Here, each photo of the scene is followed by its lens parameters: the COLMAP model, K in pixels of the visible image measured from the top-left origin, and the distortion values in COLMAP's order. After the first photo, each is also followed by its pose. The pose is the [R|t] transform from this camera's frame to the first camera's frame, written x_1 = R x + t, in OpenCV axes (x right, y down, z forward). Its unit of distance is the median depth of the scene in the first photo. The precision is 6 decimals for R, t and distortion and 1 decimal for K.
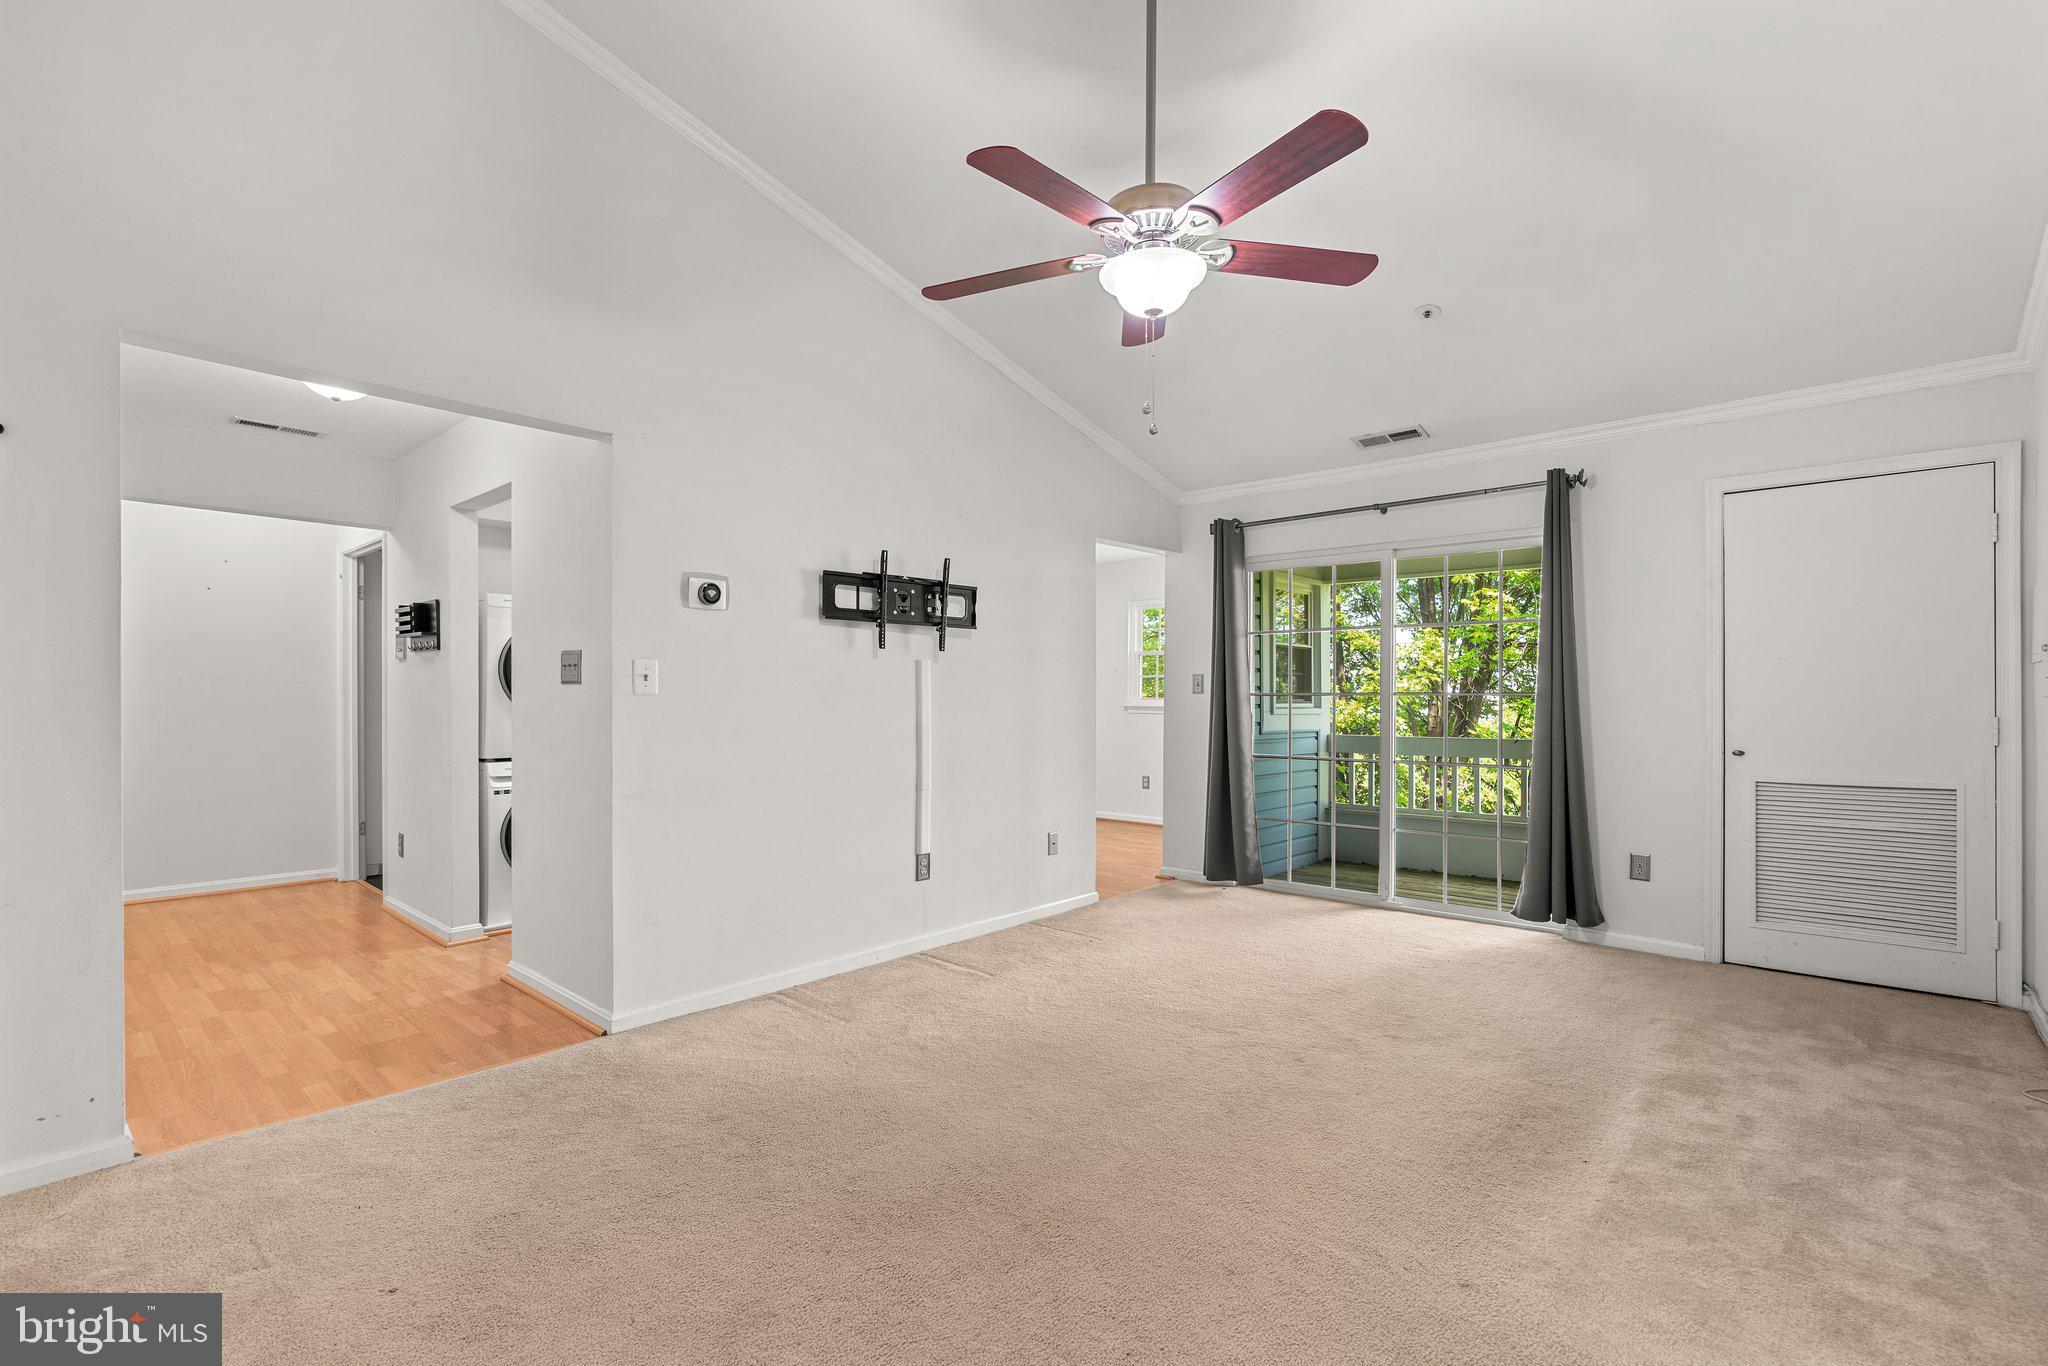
lens RADIAL K [[919.8, 0, 1020.6], [0, 919.8, 689.5], [0, 0, 1]] dist [-0.015206, 0.008226]
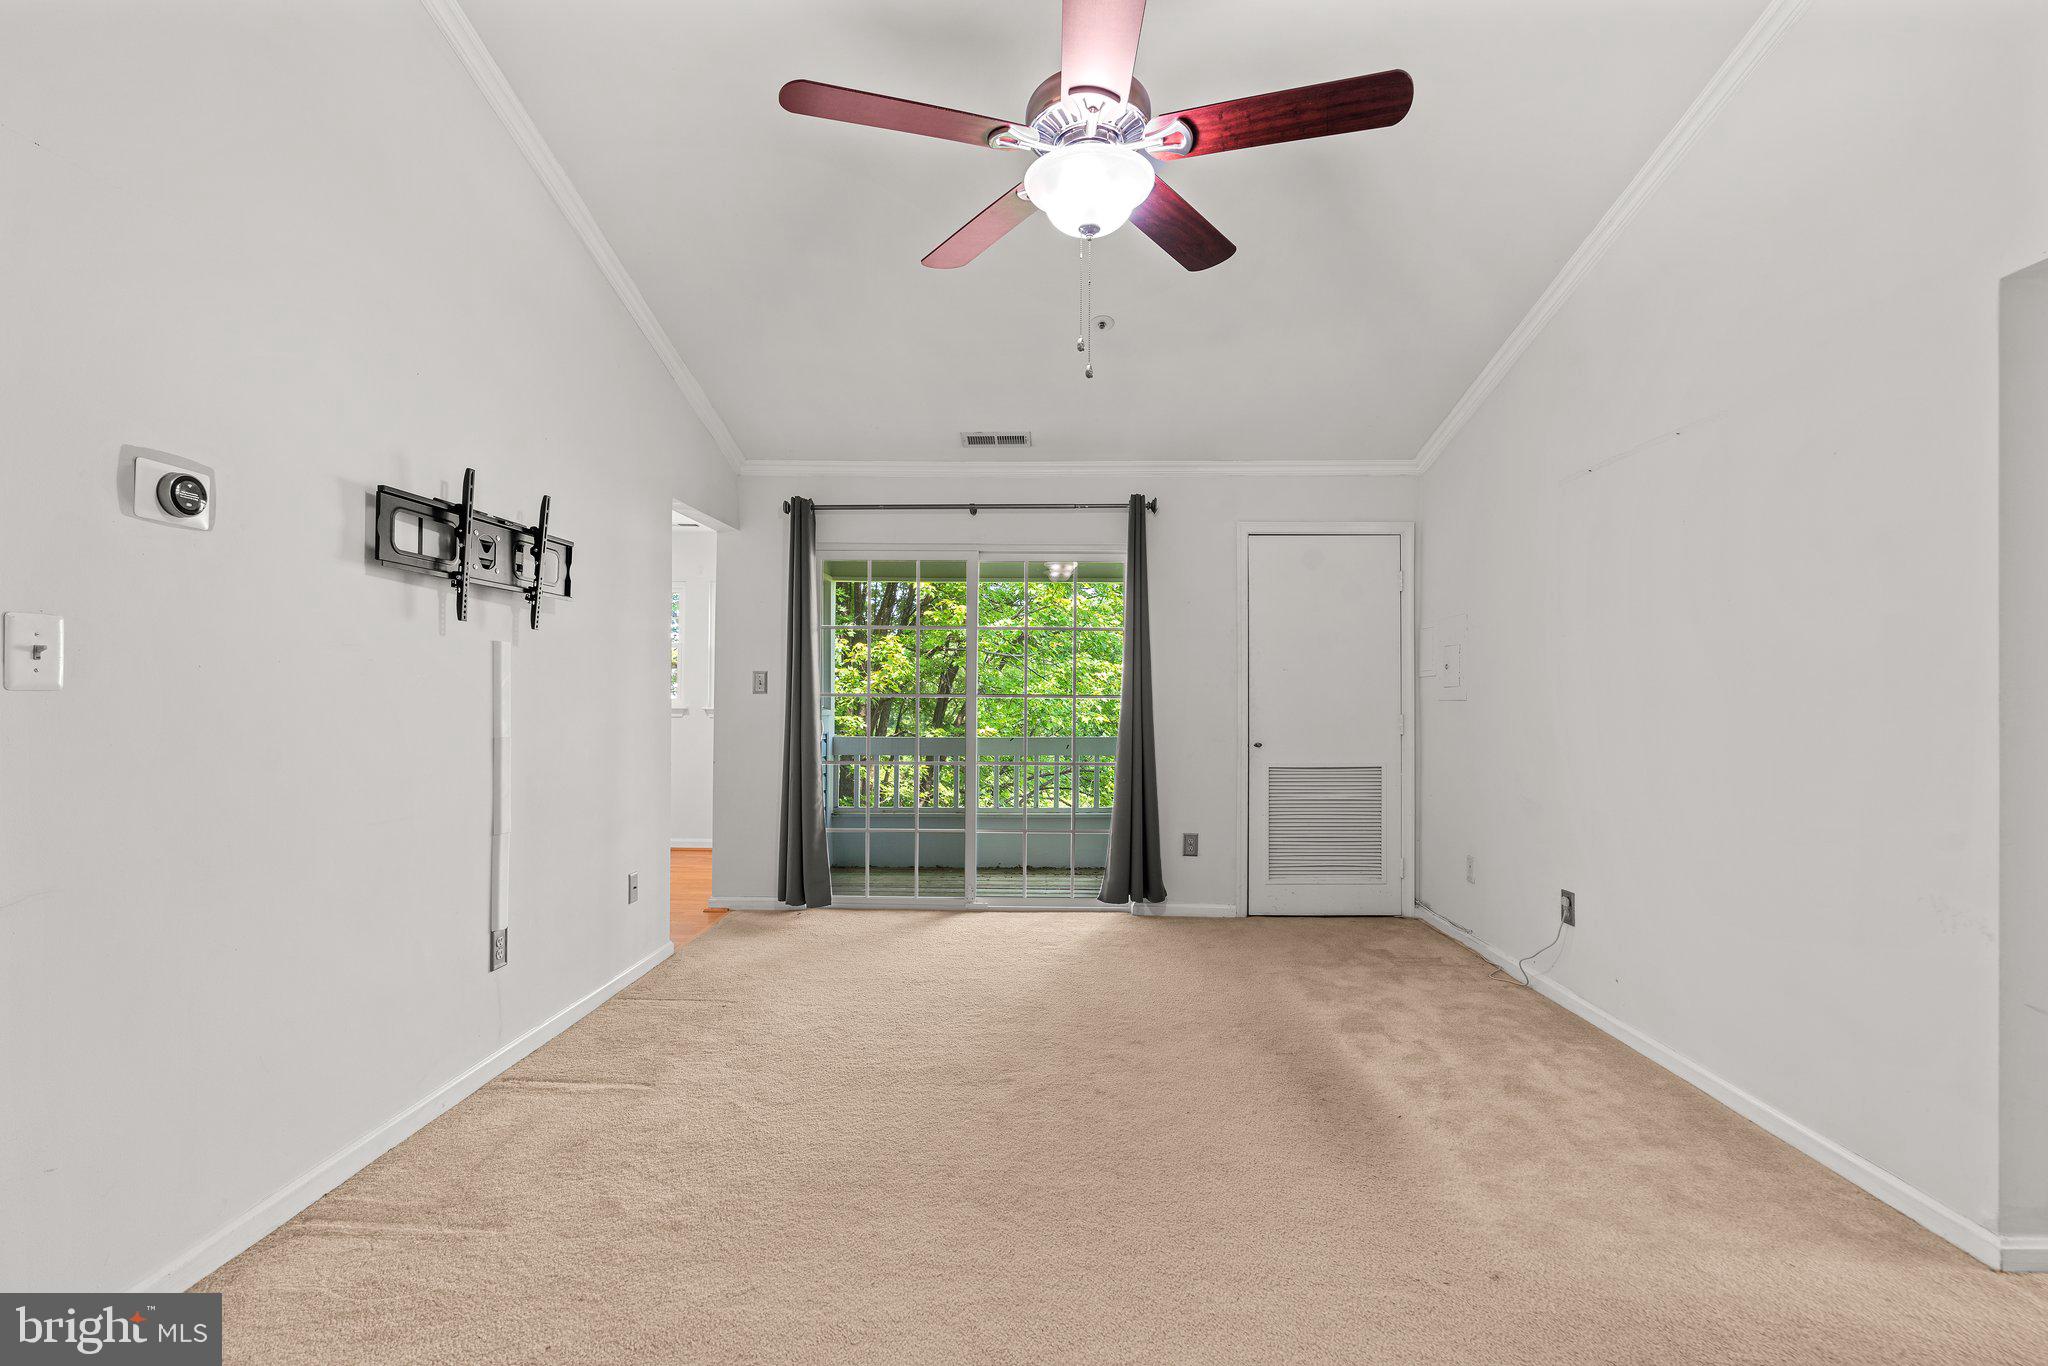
lens RADIAL K [[919.8, 0, 1020.6], [0, 919.8, 689.5], [0, 0, 1]] dist [-0.015206, 0.008226]
pose [[0.761850, 0.010123, 0.647675, -0.266848], [-0.010137, 0.999942, -0.003705, 0.002028], [-0.647674, -0.003743, 0.761908, 0.258332]]
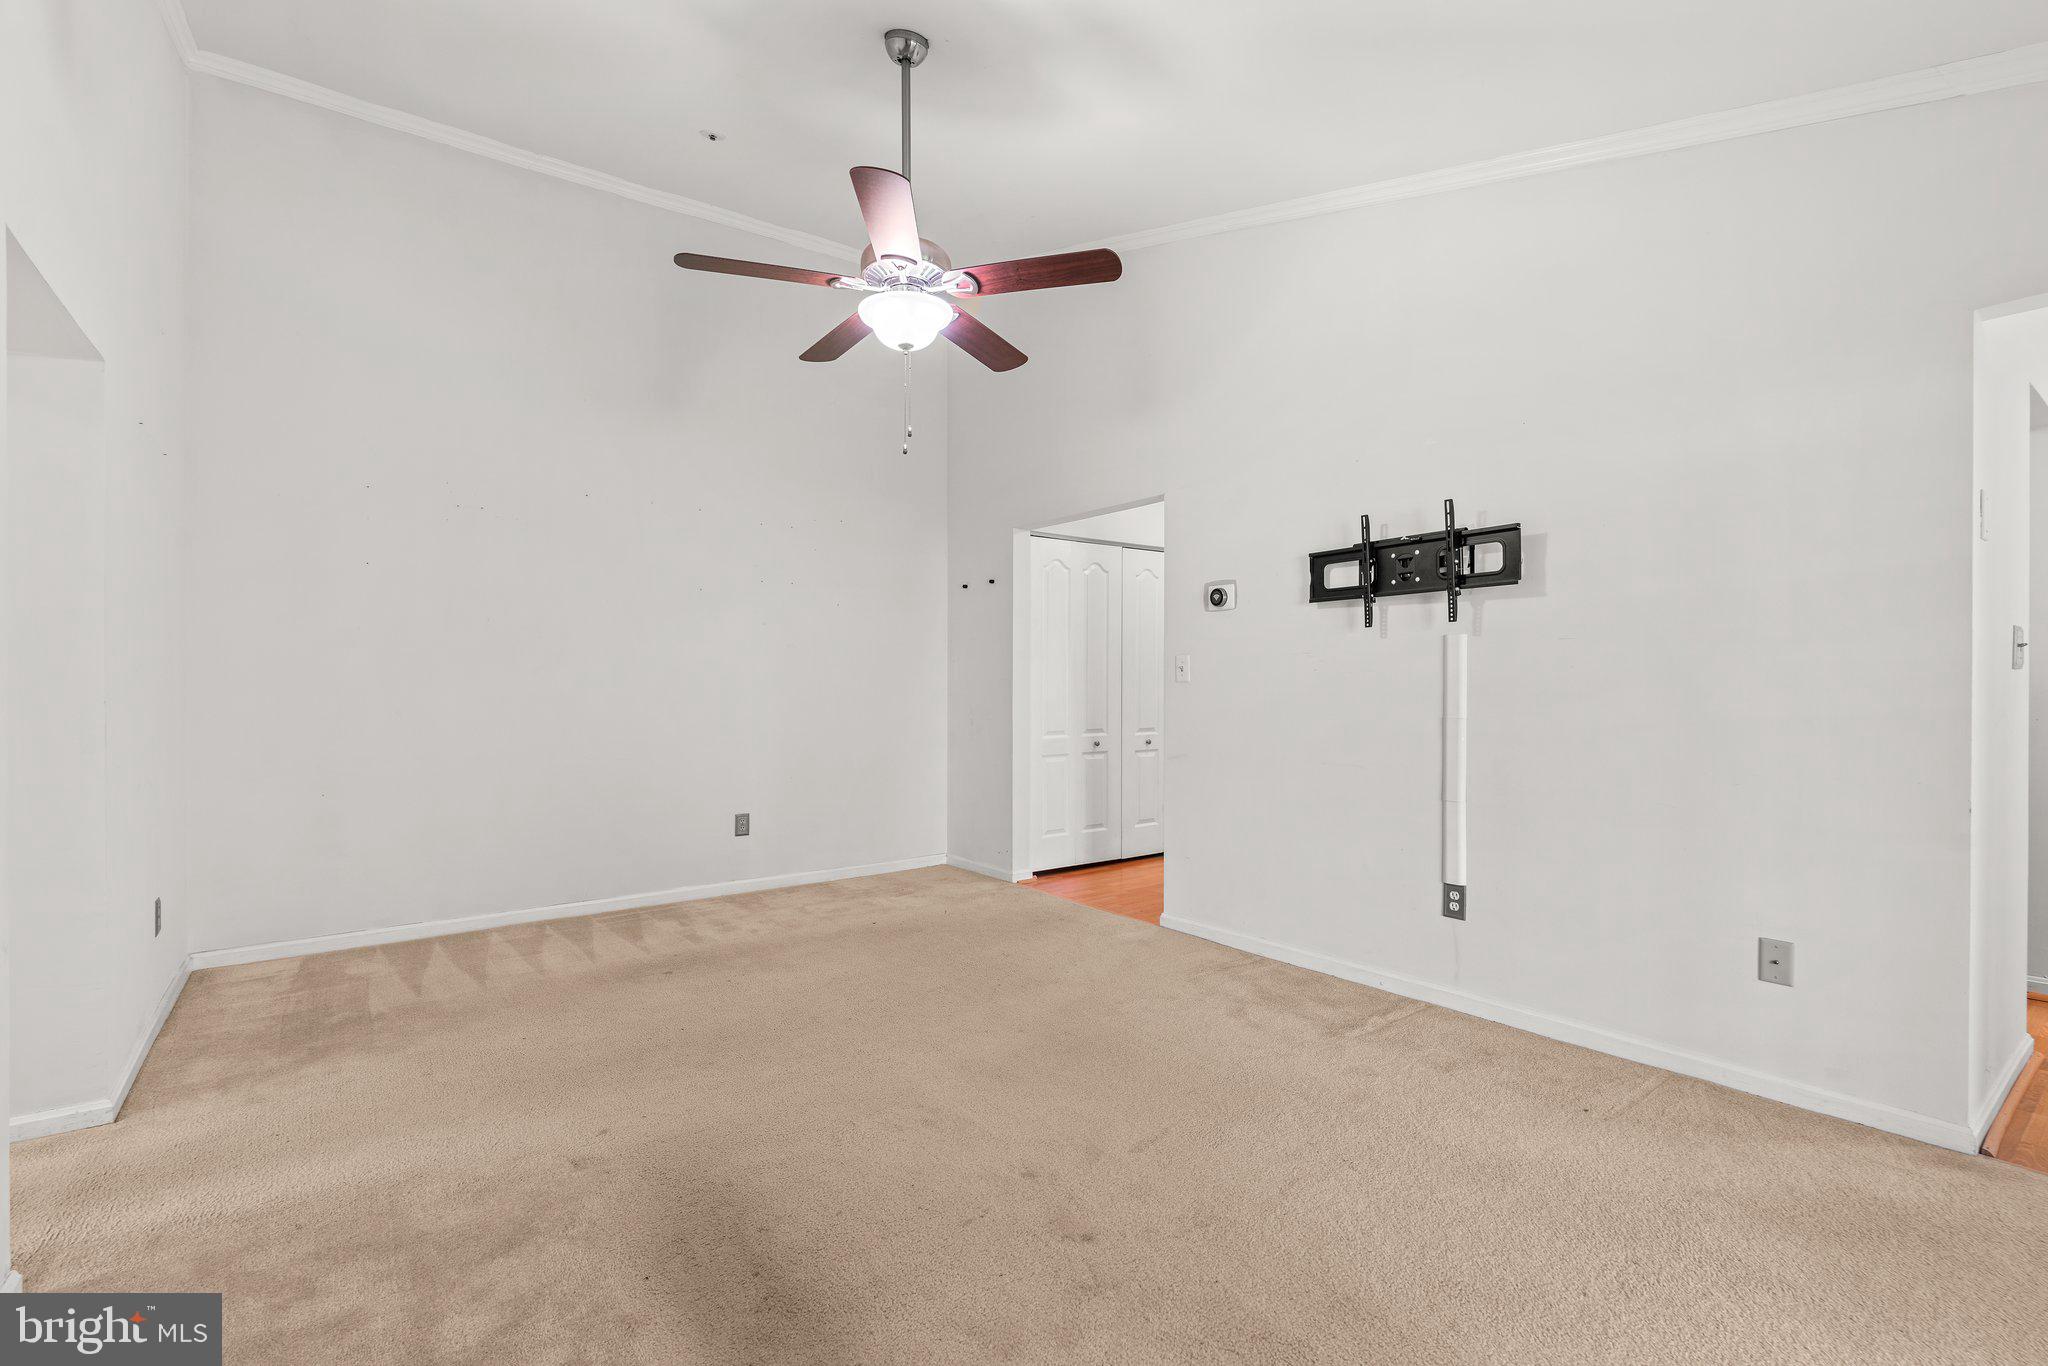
lens RADIAL K [[919.8, 0, 1020.6], [0, 919.8, 689.5], [0, 0, 1]] dist [-0.015206, 0.008226]
pose [[-0.184769, -0.001314, -0.982781, 0.767606], [0.007408, 0.999969, -0.002730, 0.014798], [0.982754, -0.007785, -0.184754, 0.835384]]
